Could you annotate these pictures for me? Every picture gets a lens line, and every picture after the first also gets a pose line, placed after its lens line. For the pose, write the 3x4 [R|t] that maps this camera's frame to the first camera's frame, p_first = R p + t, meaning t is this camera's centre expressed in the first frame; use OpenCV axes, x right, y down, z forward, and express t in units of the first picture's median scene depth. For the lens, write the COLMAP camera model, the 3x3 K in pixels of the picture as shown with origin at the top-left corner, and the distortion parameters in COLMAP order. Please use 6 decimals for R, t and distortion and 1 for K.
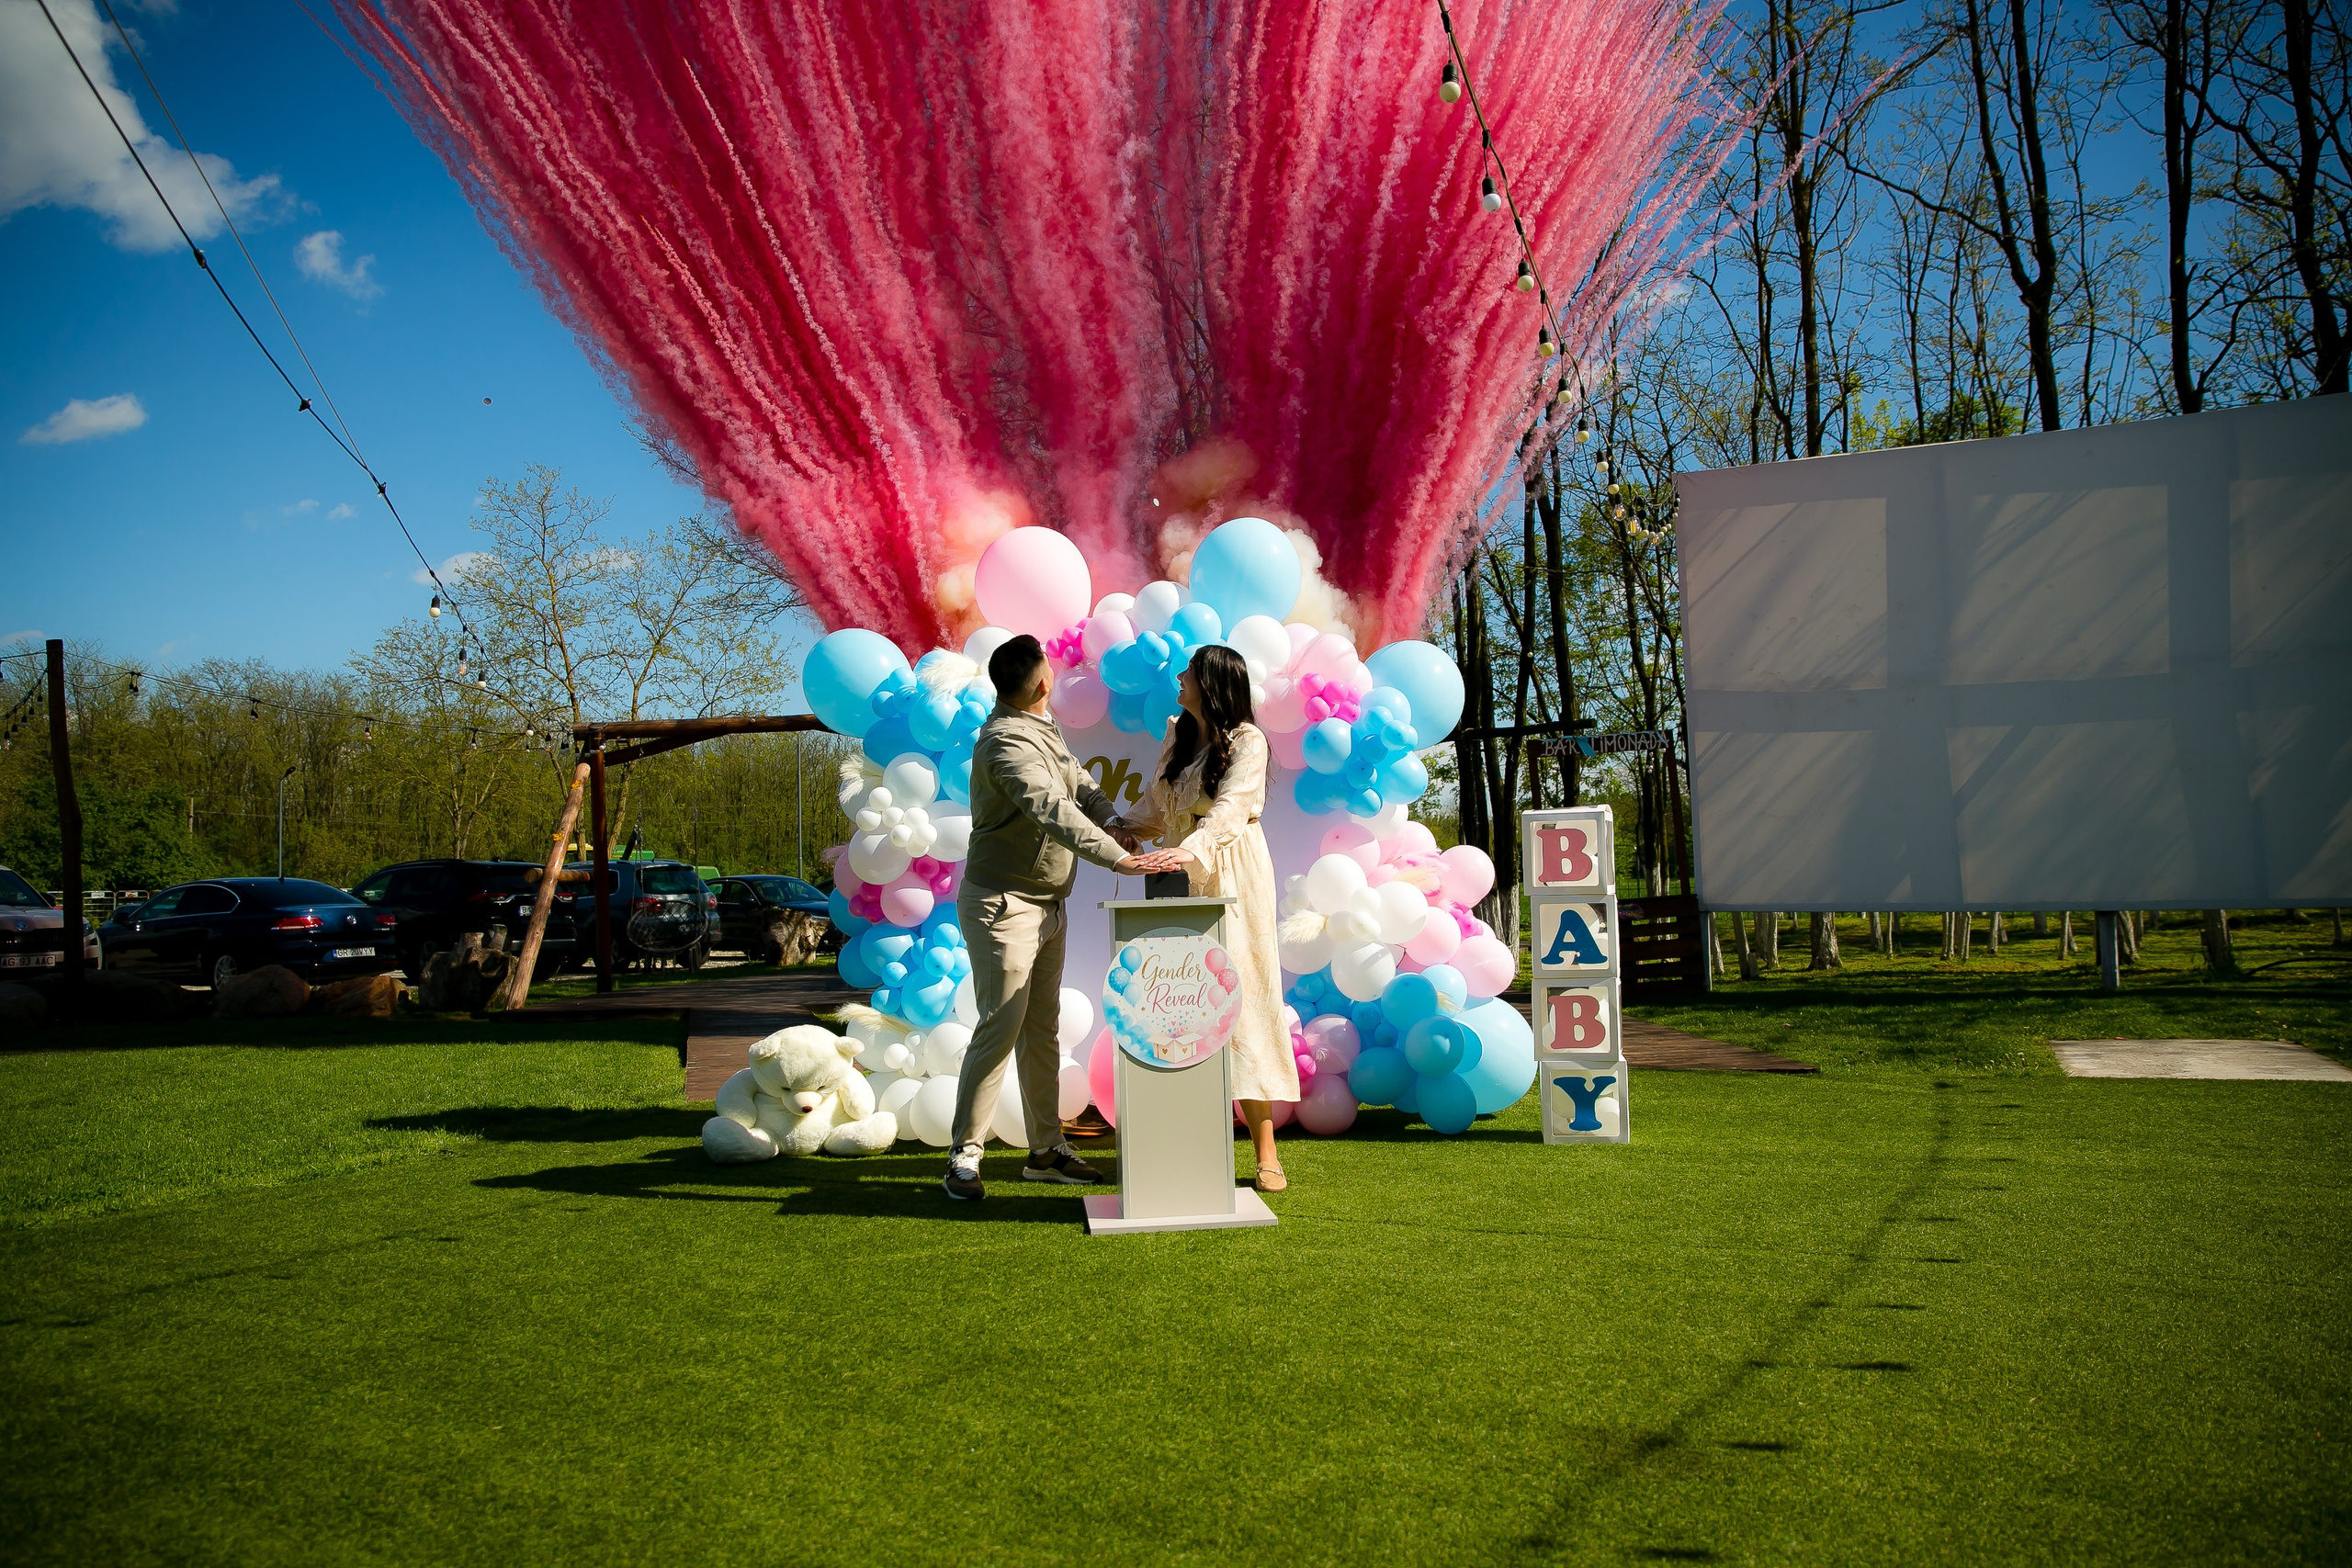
lens RADIAL K [[1604.3, 0, 1172.7], [0, 1604.3, 787.0], [0, 0, 1]] dist [-0.111252, 0.086317]
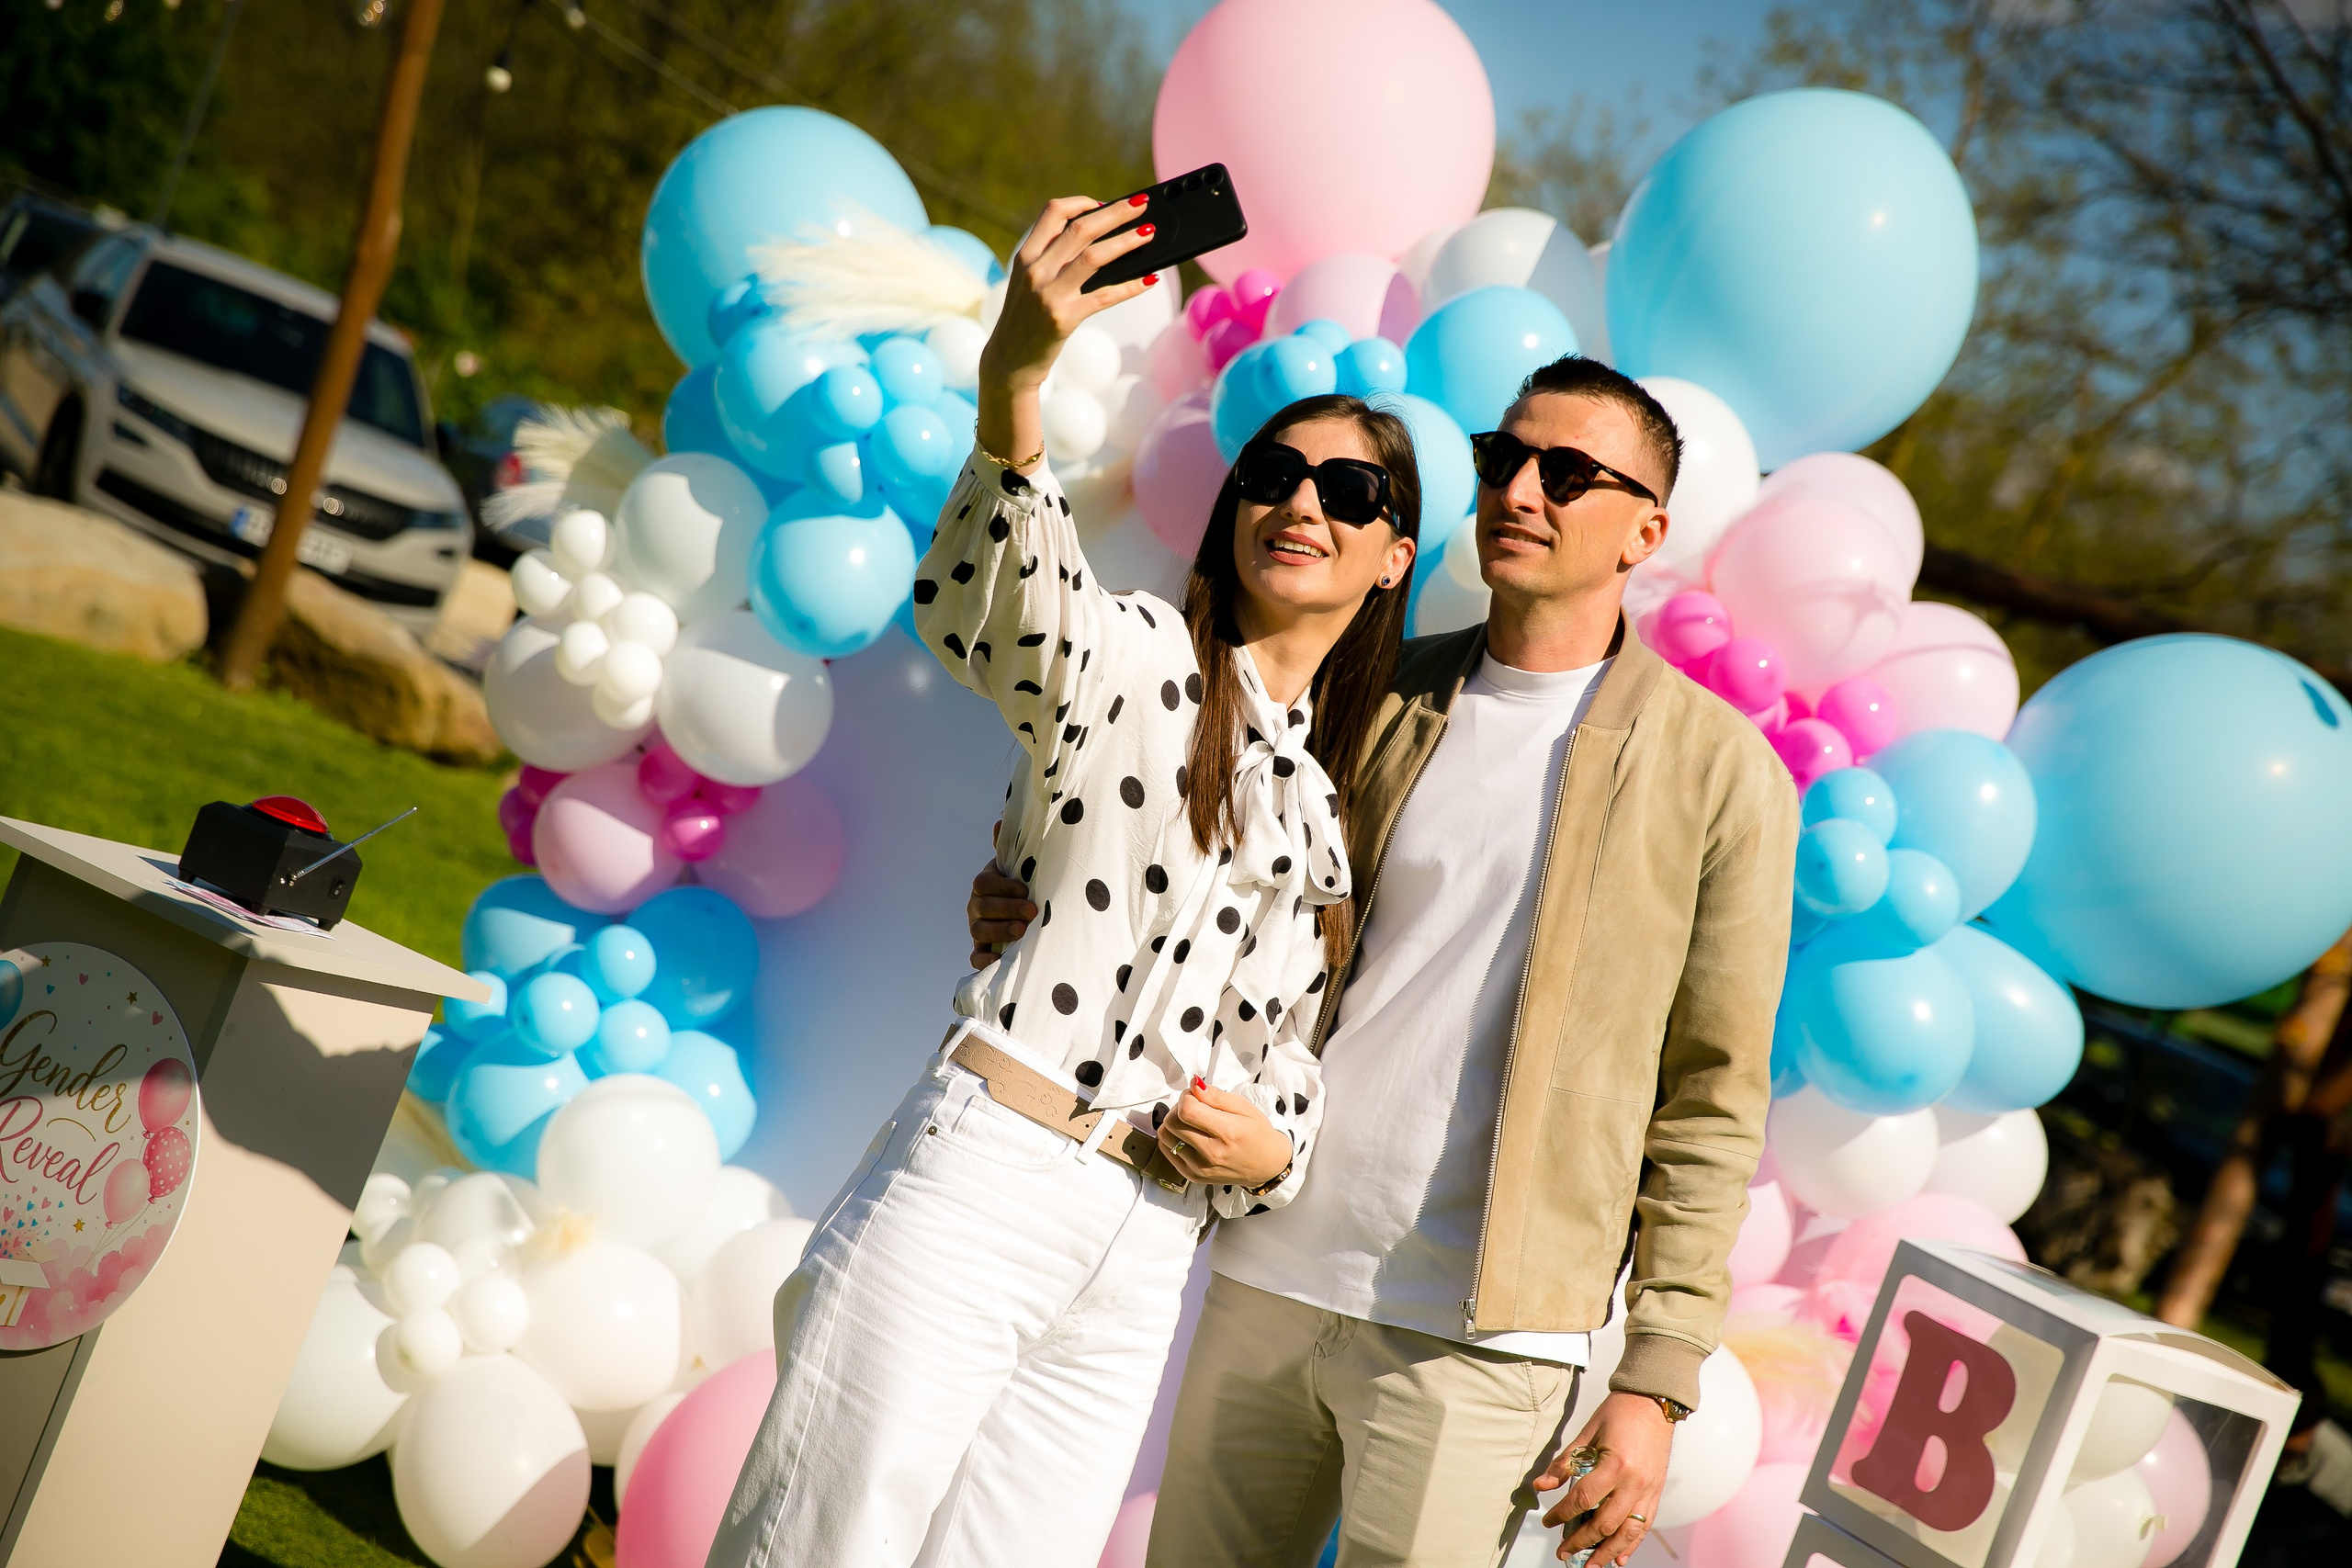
lens RADIAL K [[4412.3, 0, 1166.2], [0, 4412.3, 772.9], [0, 0, 1]] dist [0.140624, 0.215514]
pose [[0.739522, 0.329050, -0.587226, 0.472758], [-0.336897, 0.936182, 0.100316, -0.080393], [0.582759, 0.123649, 0.803183, 0.237231]]
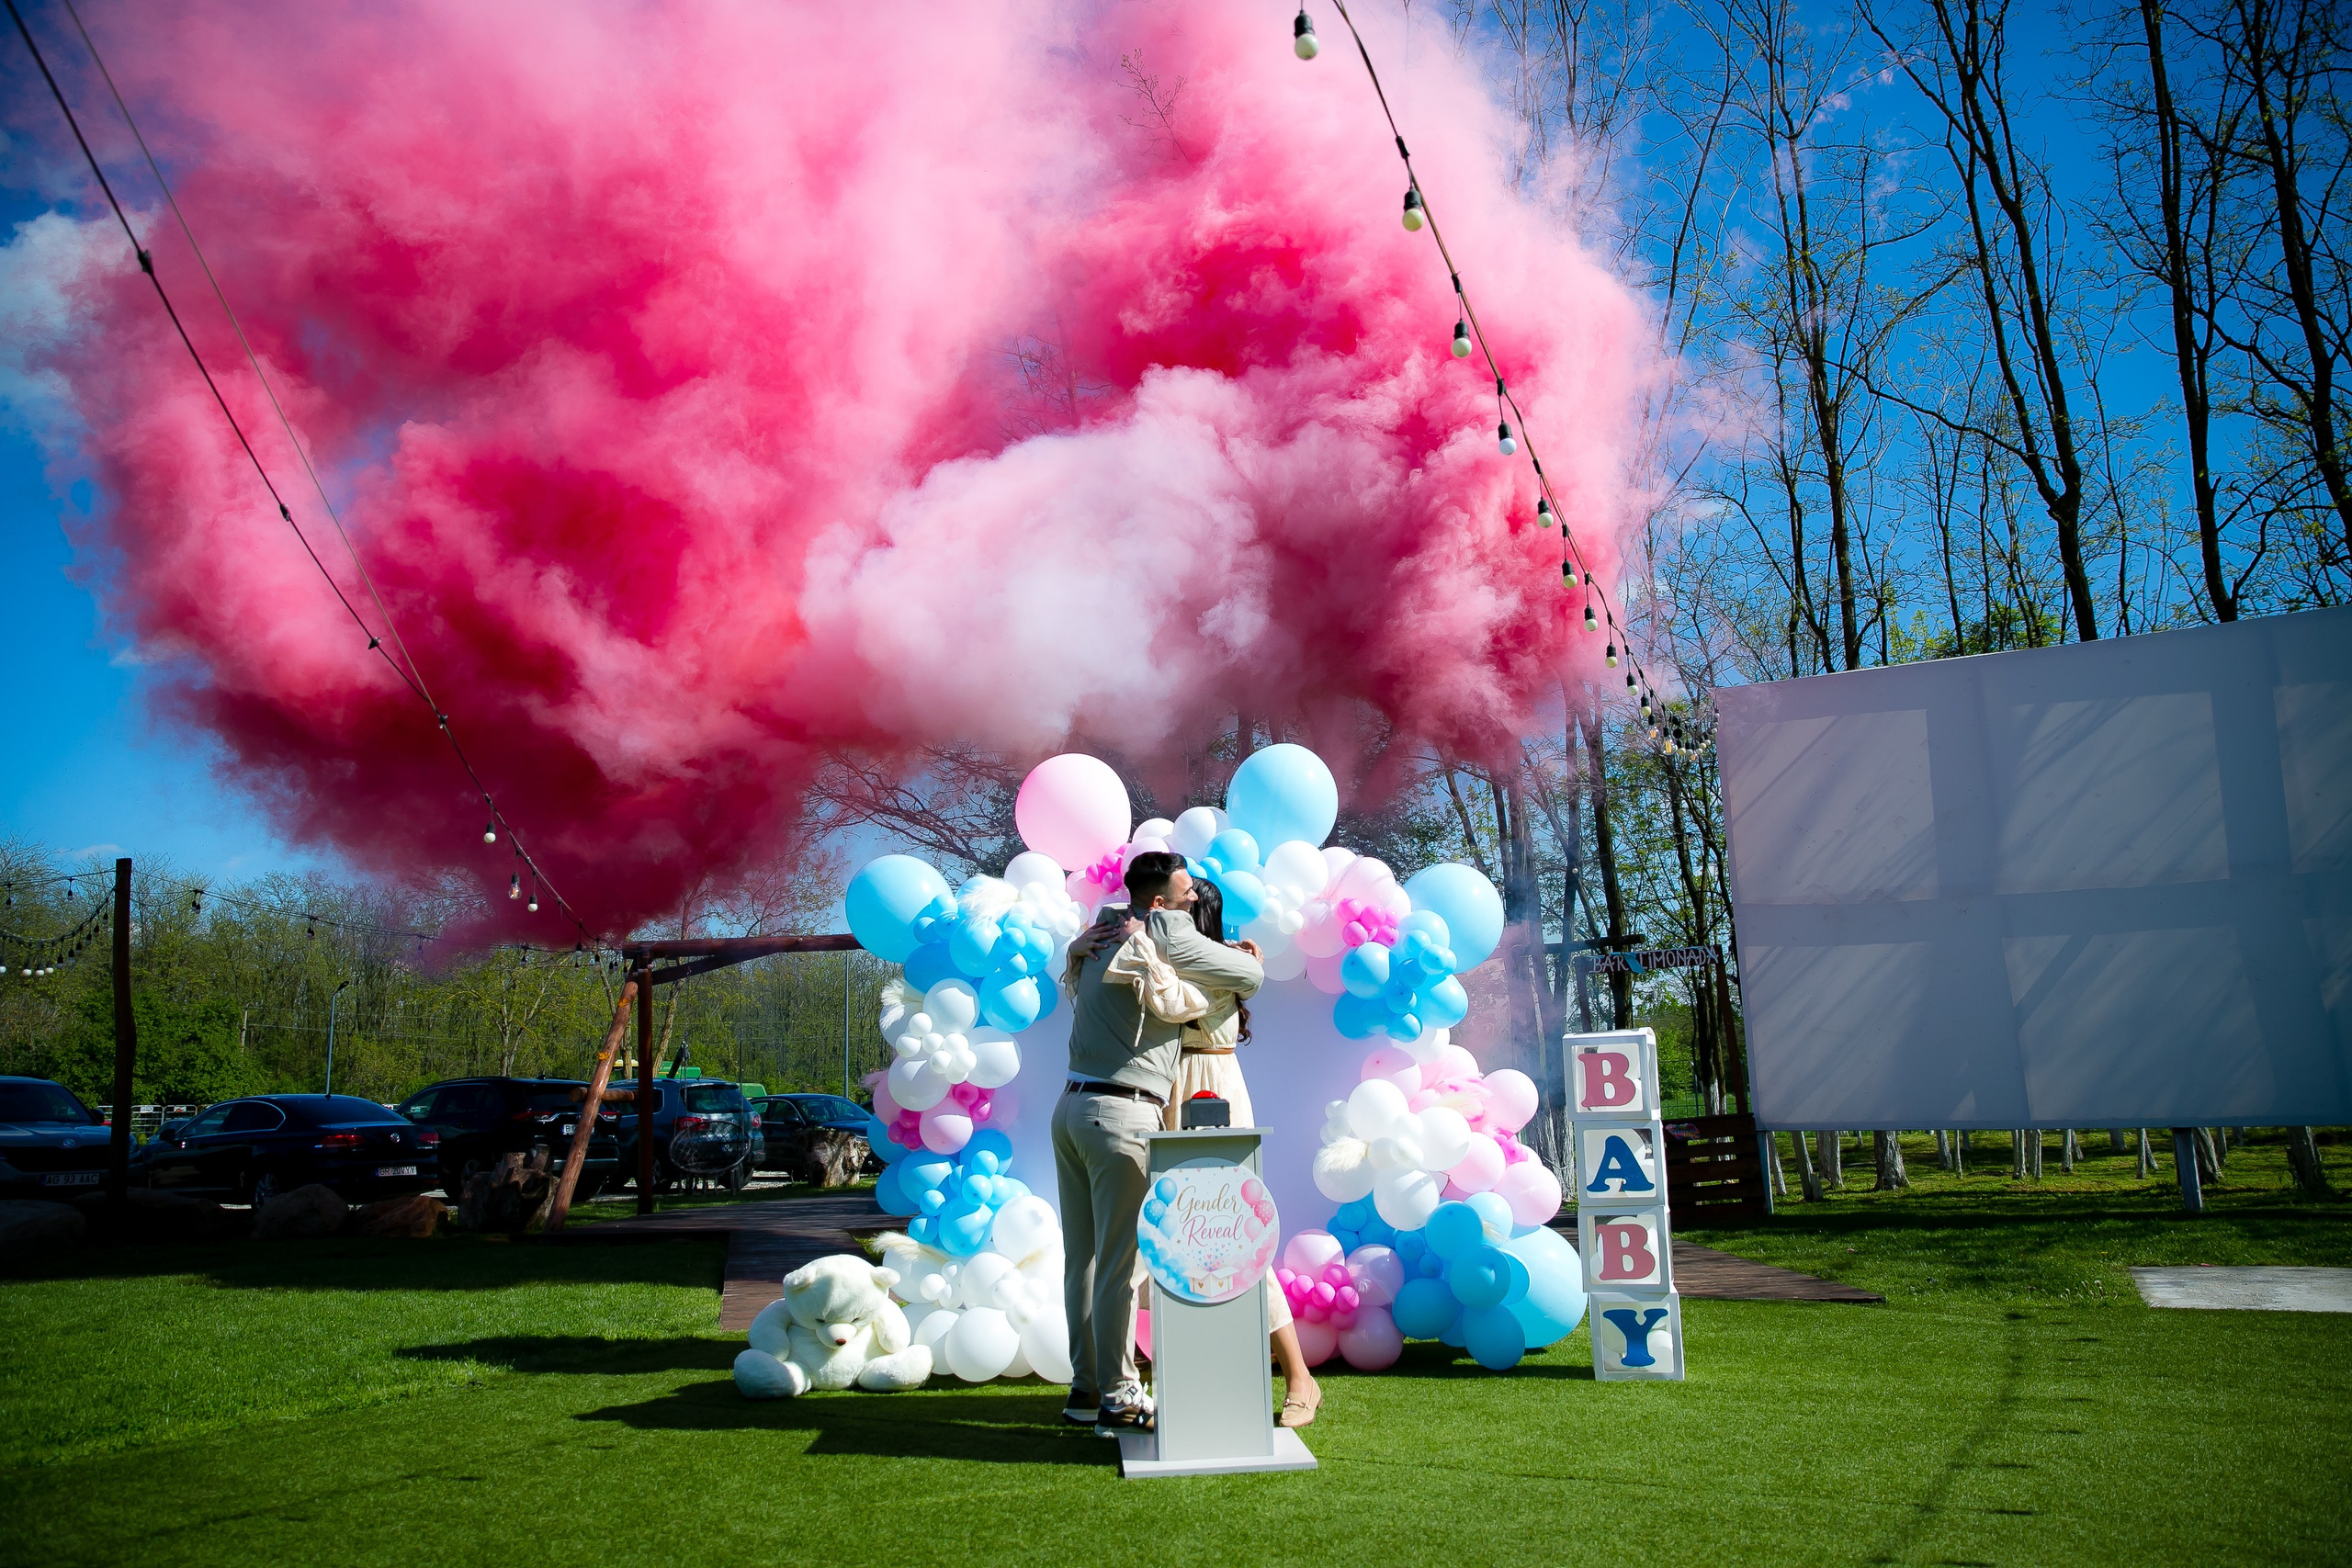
lens RADIAL K [[1607.8, 0, 1170.3], [0, 1607.8, 780.7], [0, 0, 1]] dist [-0.108473, 0.084747]
pose [[0.999452, -0.007966, -0.032132, 0.006786], [0.003504, 0.990620, -0.136602, -0.006002], [0.032919, 0.136415, 0.990105, -0.009383]]
